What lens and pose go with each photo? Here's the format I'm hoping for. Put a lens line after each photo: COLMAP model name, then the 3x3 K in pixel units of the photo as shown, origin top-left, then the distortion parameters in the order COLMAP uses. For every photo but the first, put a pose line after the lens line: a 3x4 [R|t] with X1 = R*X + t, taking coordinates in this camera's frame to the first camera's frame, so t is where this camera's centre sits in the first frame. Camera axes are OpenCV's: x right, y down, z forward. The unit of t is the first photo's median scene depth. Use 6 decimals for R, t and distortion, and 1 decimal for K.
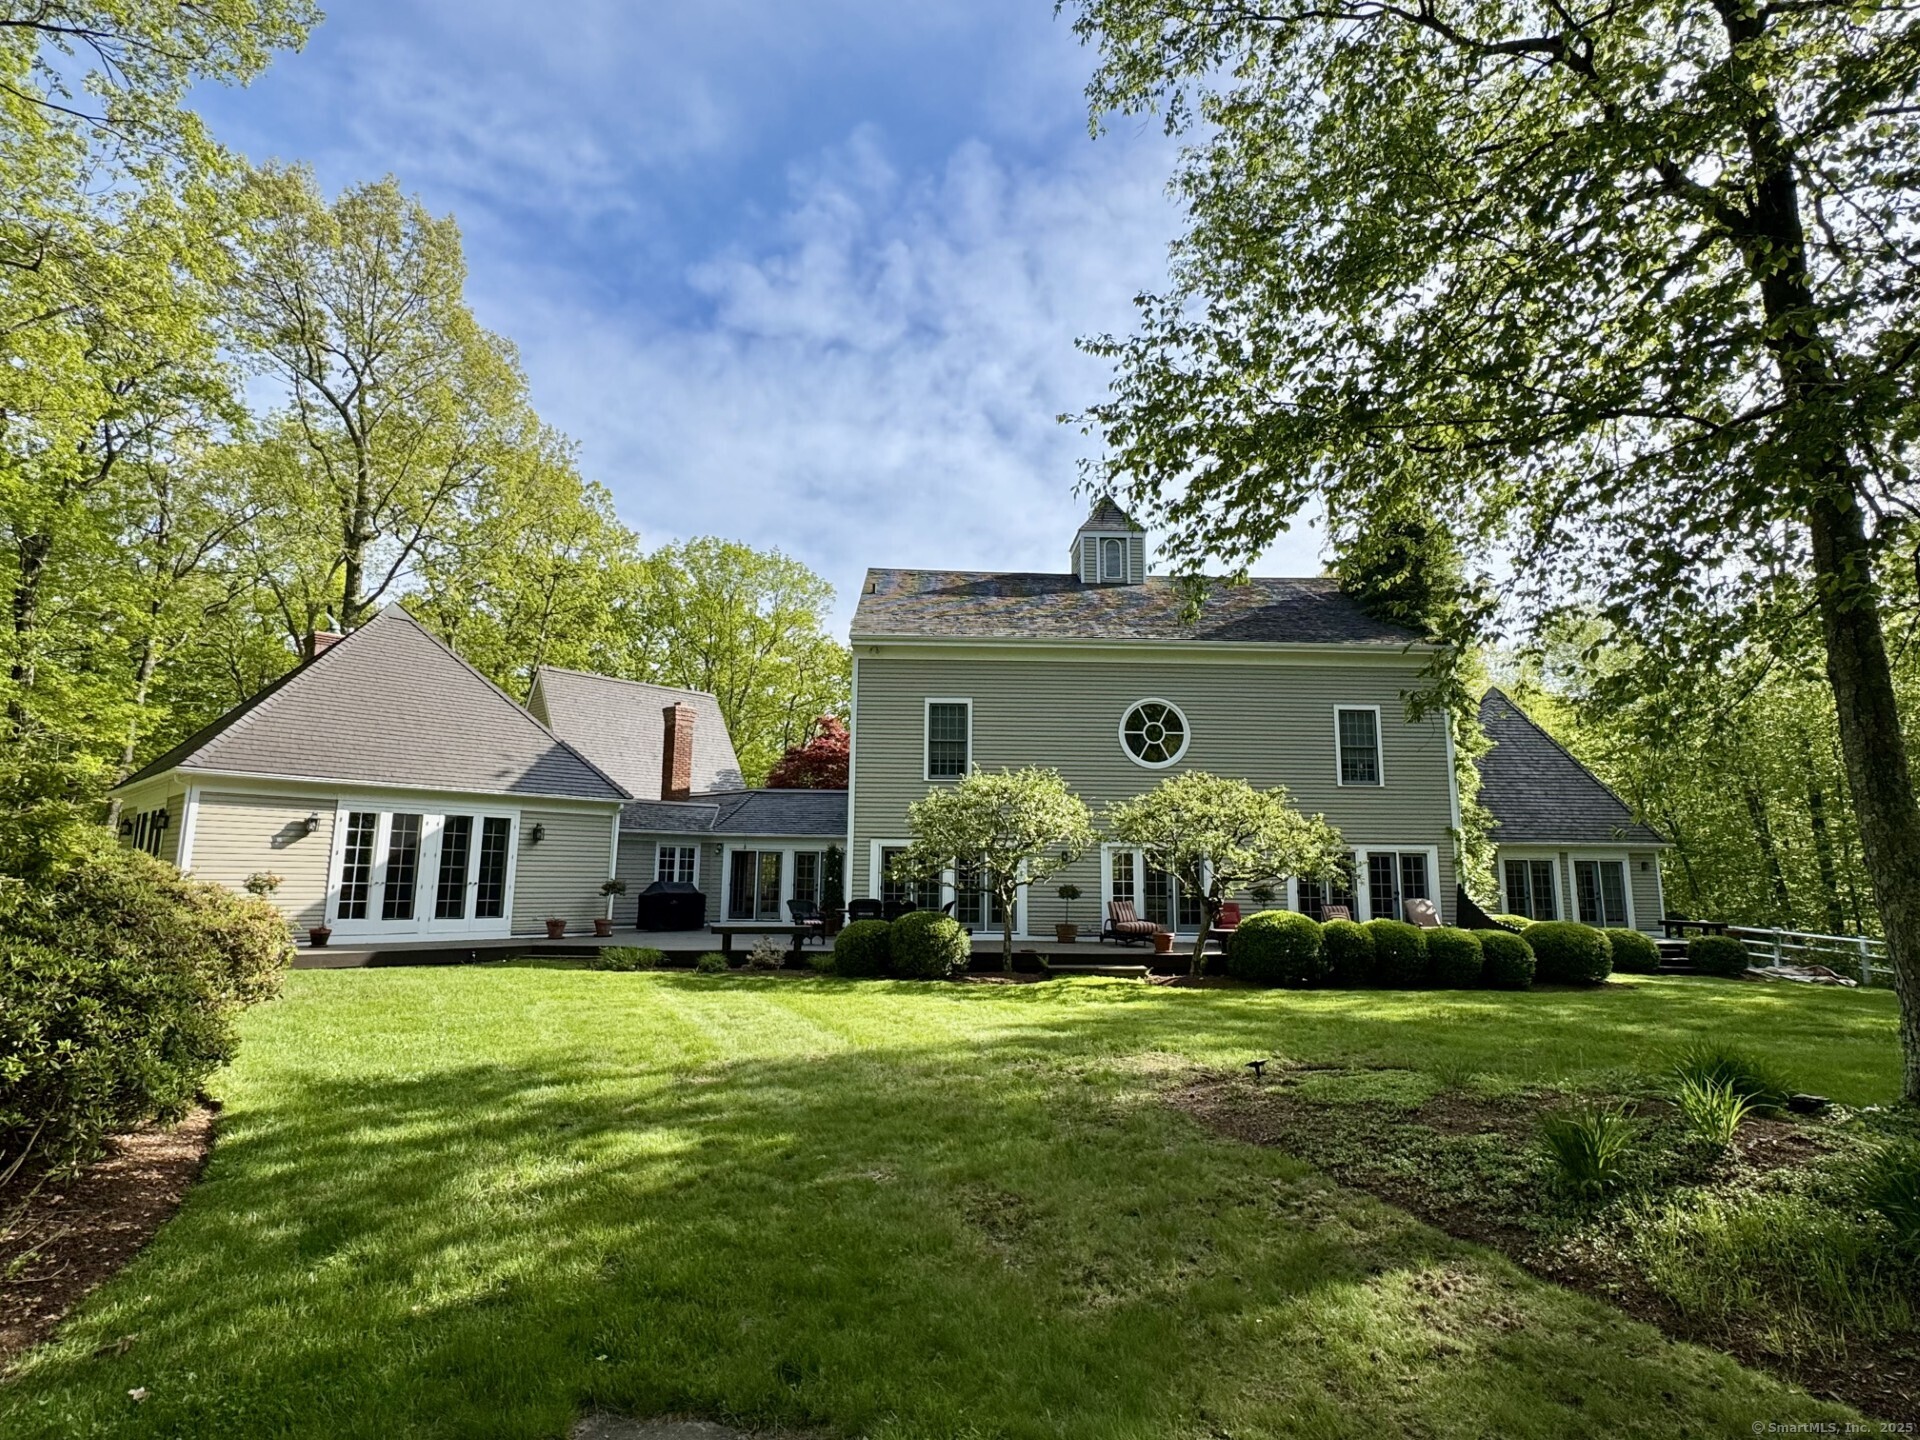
lens RADIAL K [[965.0, 0, 960.0], [0, 965.0, 720.0], [0, 0, 1]] dist [0.029685, -0.024729]
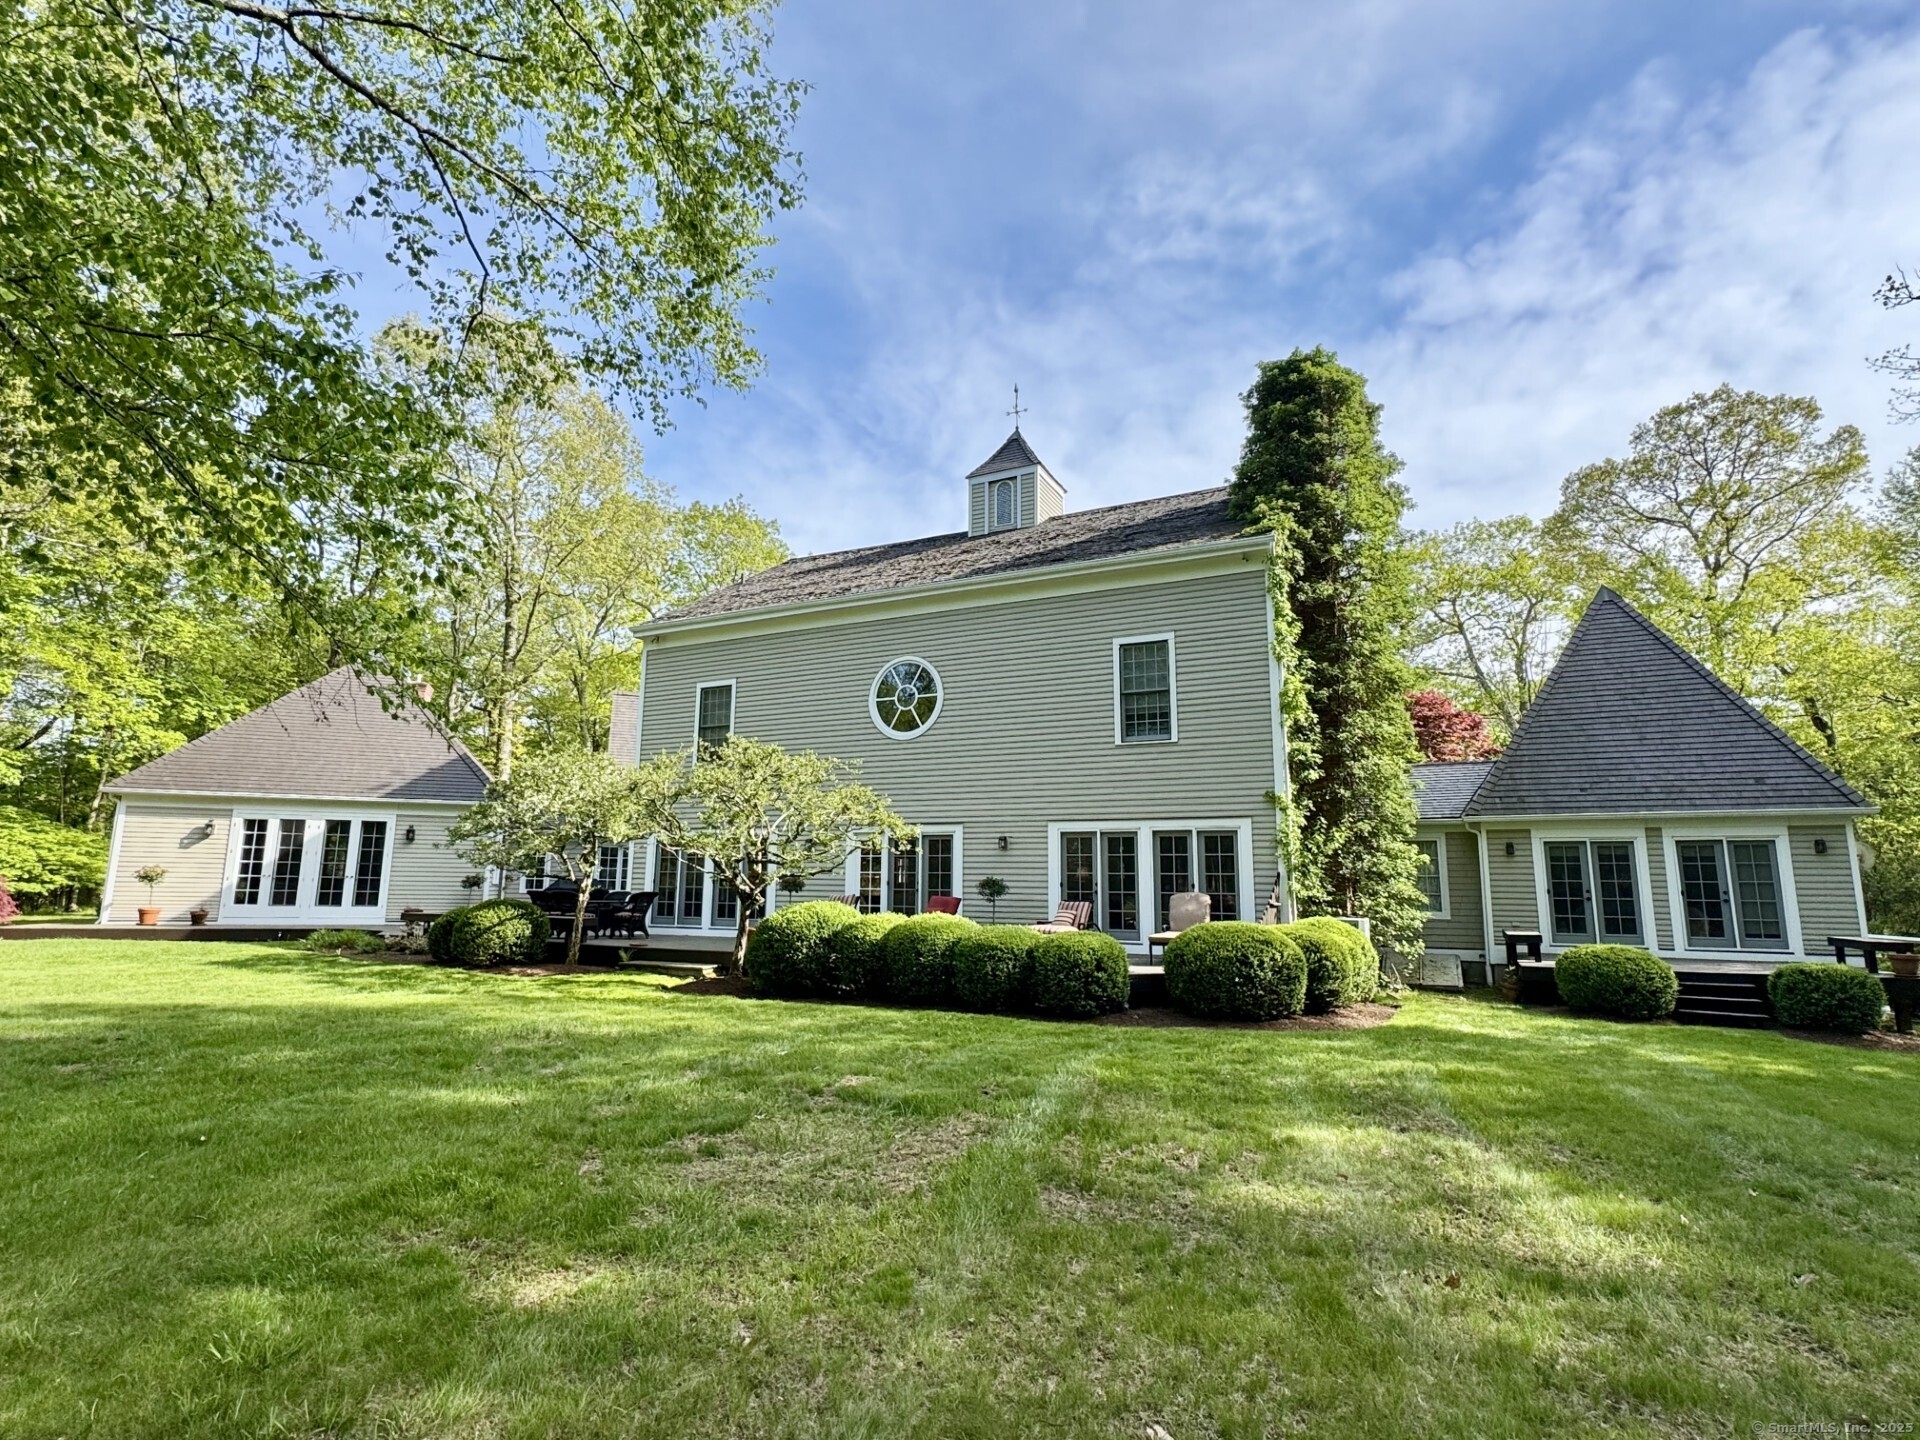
lens RADIAL K [[965.0, 0, 960.0], [0, 965.0, 720.0], [0, 0, 1]] dist [0.029685, -0.024729]
pose [[0.874901, -0.082081, -0.477295, 0.729565], [0.075378, 0.996602, -0.033216, 0.073394], [0.478399, -0.006917, 0.878115, 0.318020]]
